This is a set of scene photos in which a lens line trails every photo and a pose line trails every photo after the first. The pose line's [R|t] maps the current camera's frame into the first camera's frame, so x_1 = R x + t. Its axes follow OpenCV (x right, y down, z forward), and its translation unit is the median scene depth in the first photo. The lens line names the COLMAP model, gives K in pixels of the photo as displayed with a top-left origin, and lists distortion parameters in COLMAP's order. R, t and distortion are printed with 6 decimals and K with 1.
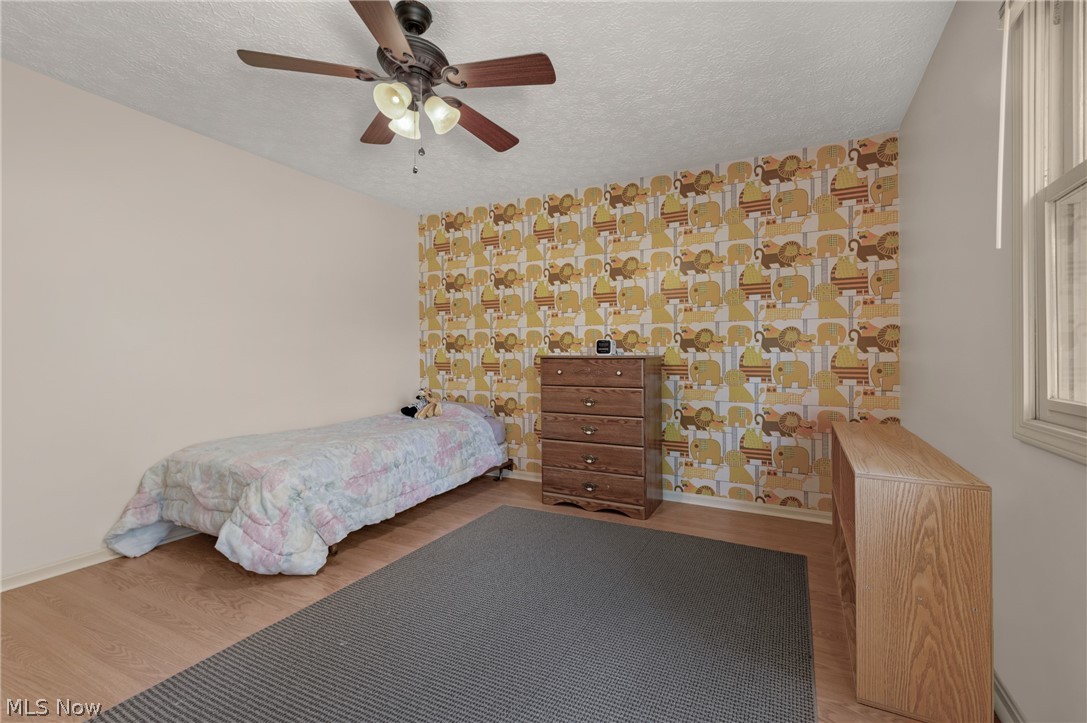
lens RADIAL K [[433.3, 0, 547.9], [0, 433.3, 363.2], [0, 0, 1]] dist [0.005864, -0.001329]
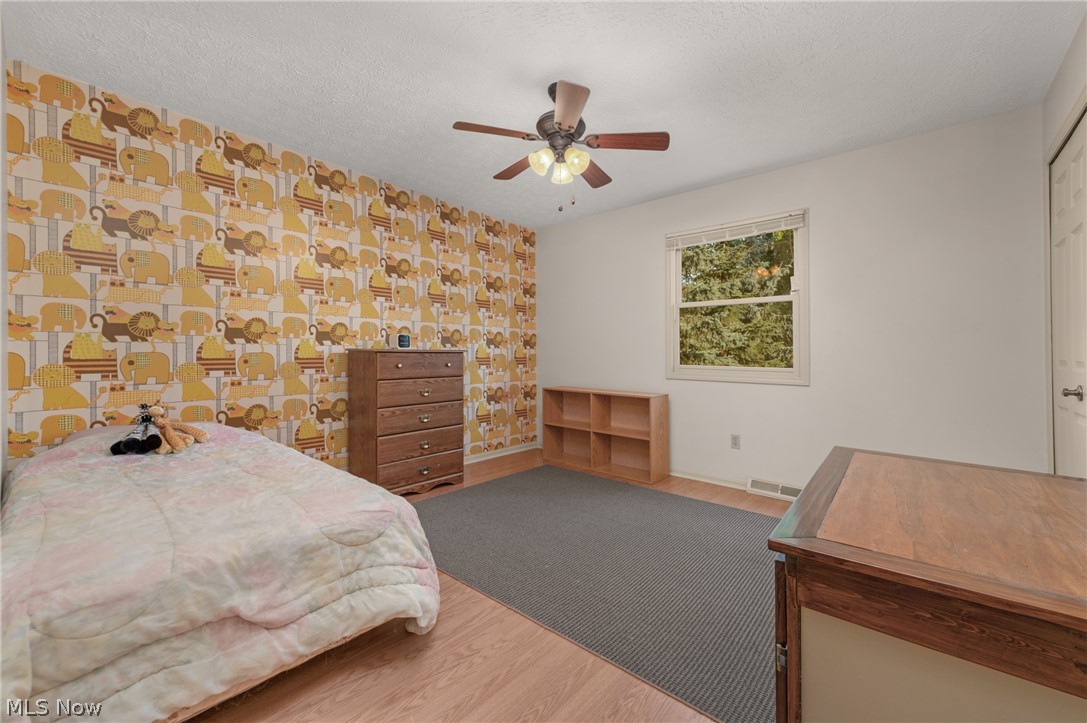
lens RADIAL K [[433.3, 0, 545.6], [0, 433.3, 354.5], [0, 0, 1]] dist [0.005864, -0.001329]
pose [[0.278163, -0.004959, 0.960521, -0.632027], [0.004244, 0.999983, 0.003934, -0.006224], [-0.960524, 0.002982, 0.278179, 0.298229]]
